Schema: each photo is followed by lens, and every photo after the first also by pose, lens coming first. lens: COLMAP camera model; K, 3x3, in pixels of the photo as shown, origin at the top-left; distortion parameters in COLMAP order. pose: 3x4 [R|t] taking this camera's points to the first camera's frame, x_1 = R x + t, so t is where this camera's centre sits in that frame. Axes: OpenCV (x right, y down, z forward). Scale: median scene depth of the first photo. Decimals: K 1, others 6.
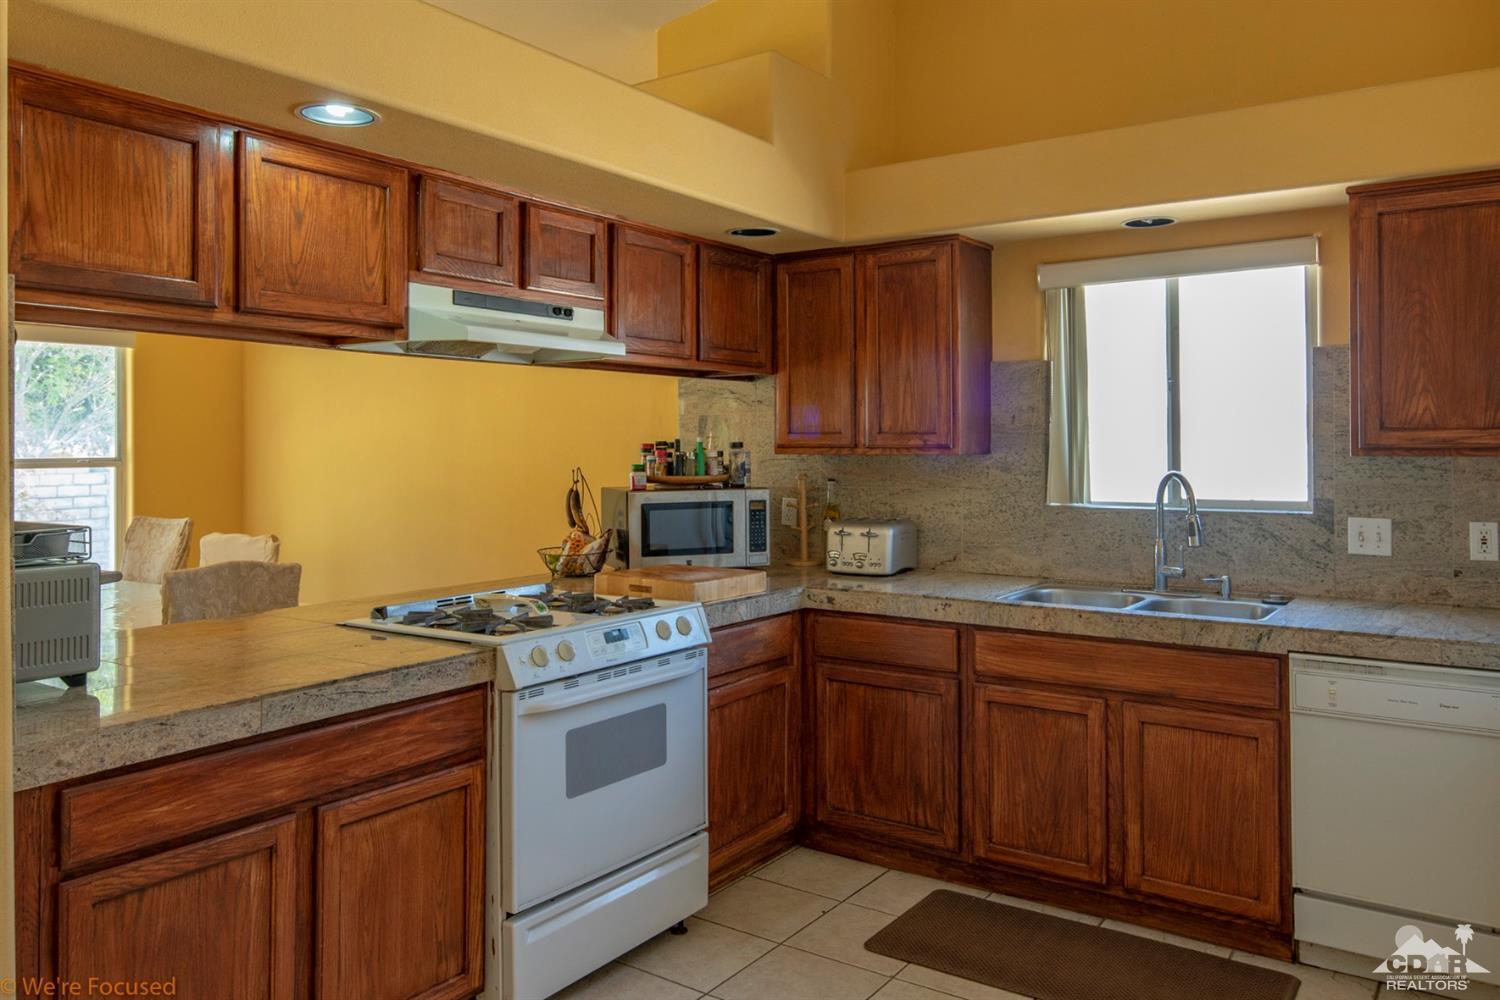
lens RADIAL K [[1114.9, 0, 733.5], [0, 1114.9, 428.2], [0, 0, 1]] dist [0.004220, -0.007920]
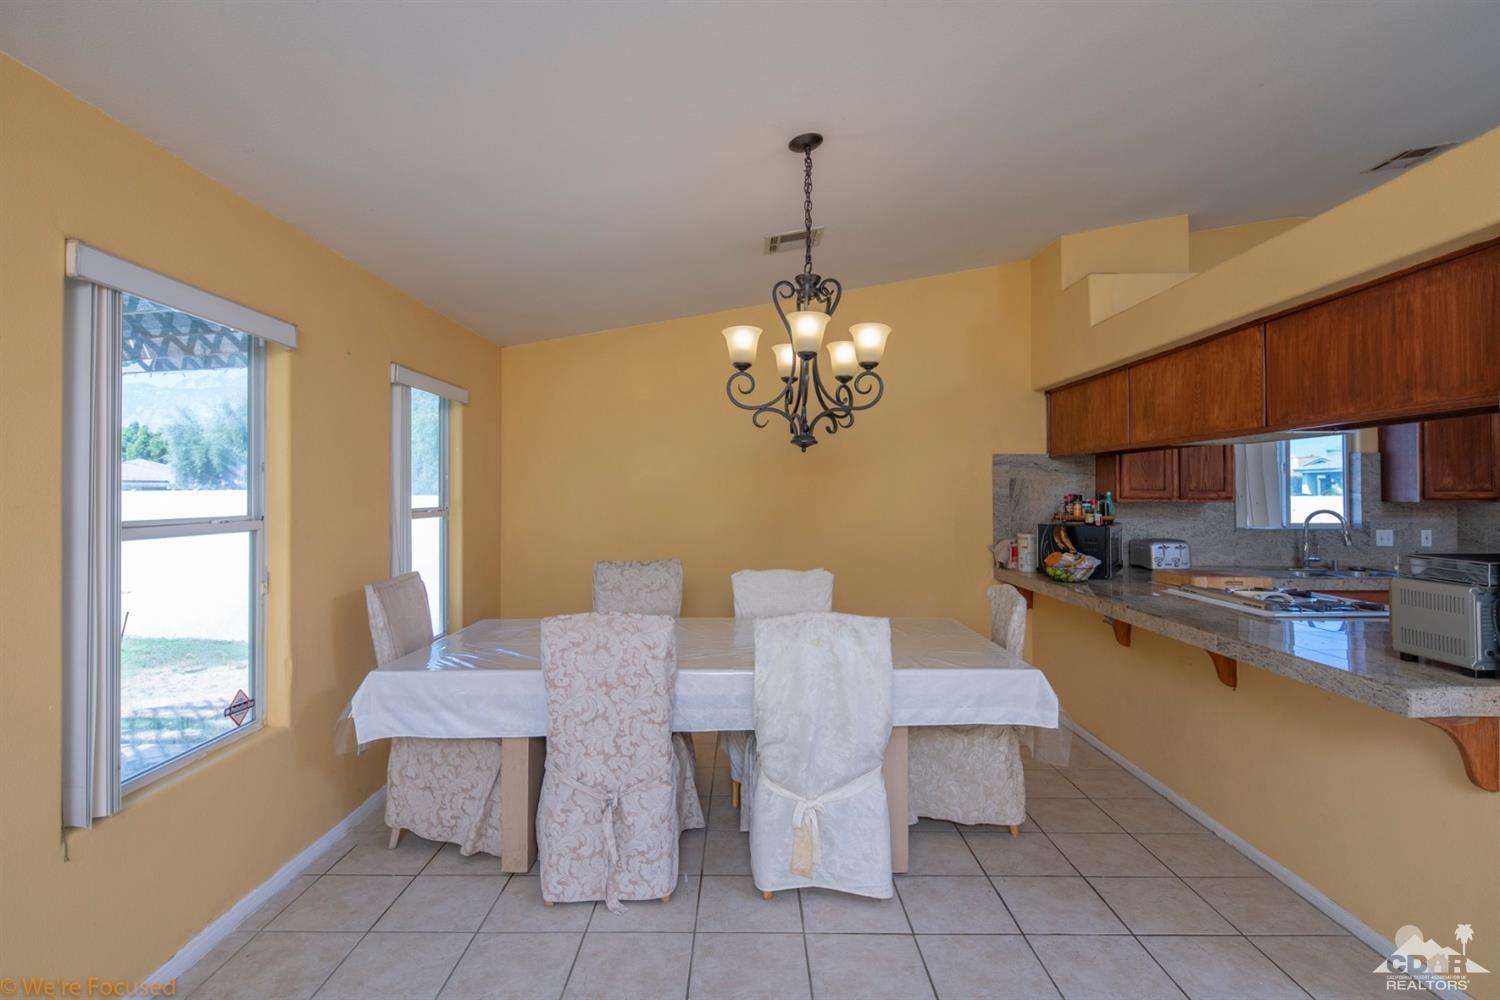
lens RADIAL K [[723.2, 0, 744.2], [0, 723.2, 492.1], [0, 0, 1]] dist [-0.004932, -0.000299]
pose [[0.824452, 0.004327, 0.565915, -1.320002], [-0.010847, 0.999908, 0.008158, 0.006611], [-0.565828, -0.012864, 0.824423, 0.532990]]
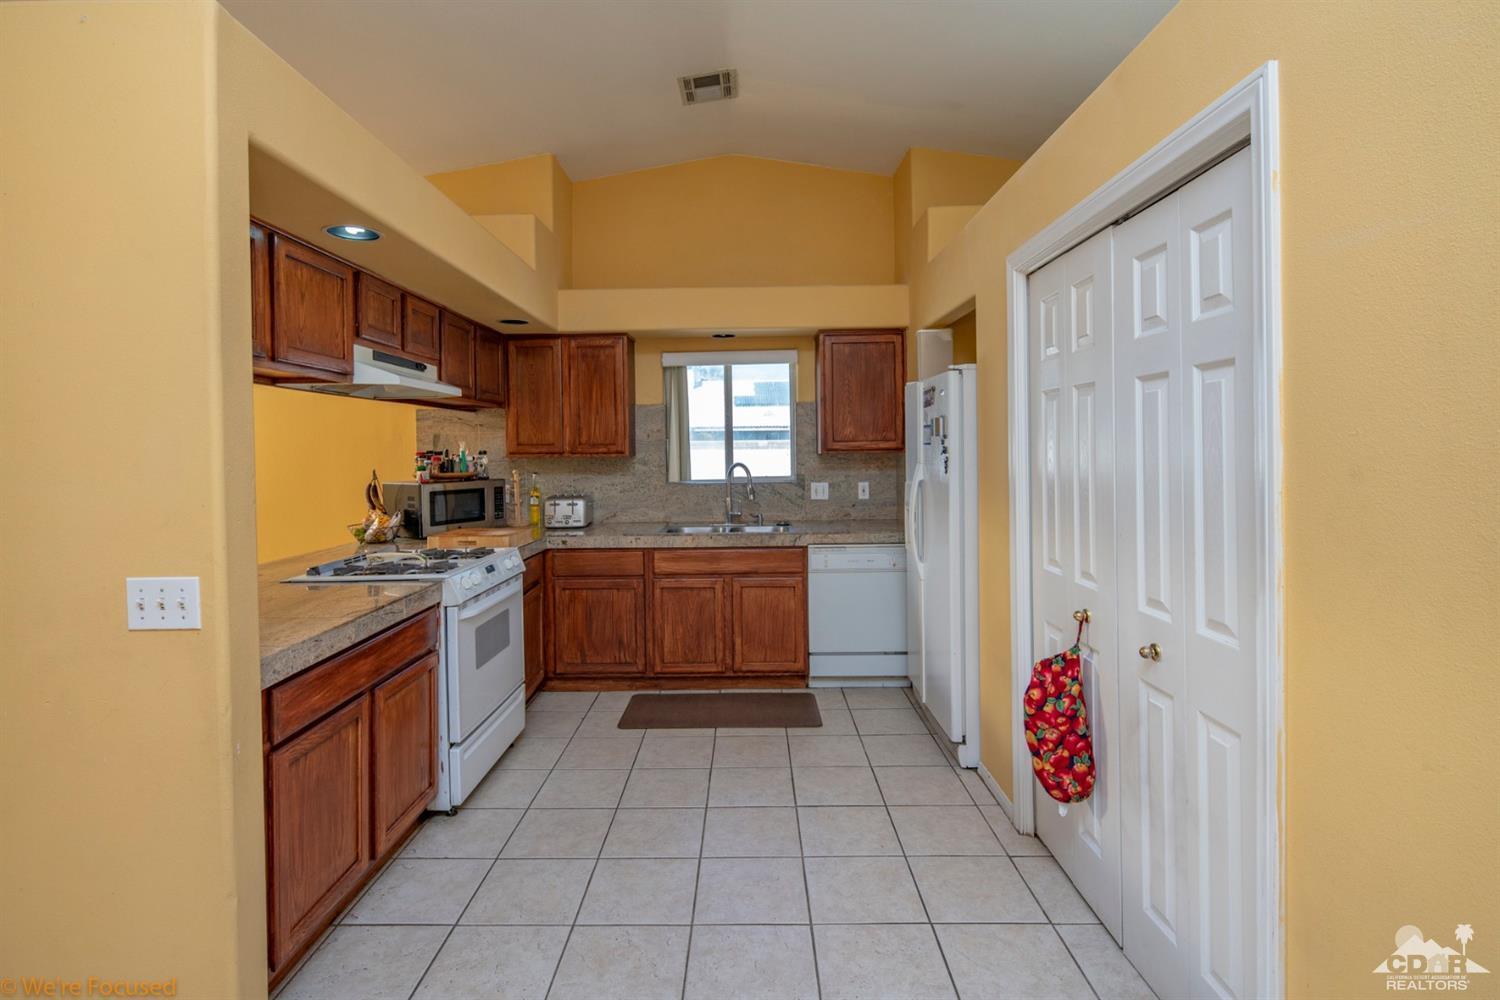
lens RADIAL K [[723.2, 0, 742.1], [0, 723.2, 450.6], [0, 0, 1]] dist [-0.004932, -0.000299]
pose [[0.824147, -0.010058, 0.566287, -0.347828], [0.002785, 0.999902, 0.013706, -0.000871], [-0.566369, -0.009719, 0.824094, -0.070461]]
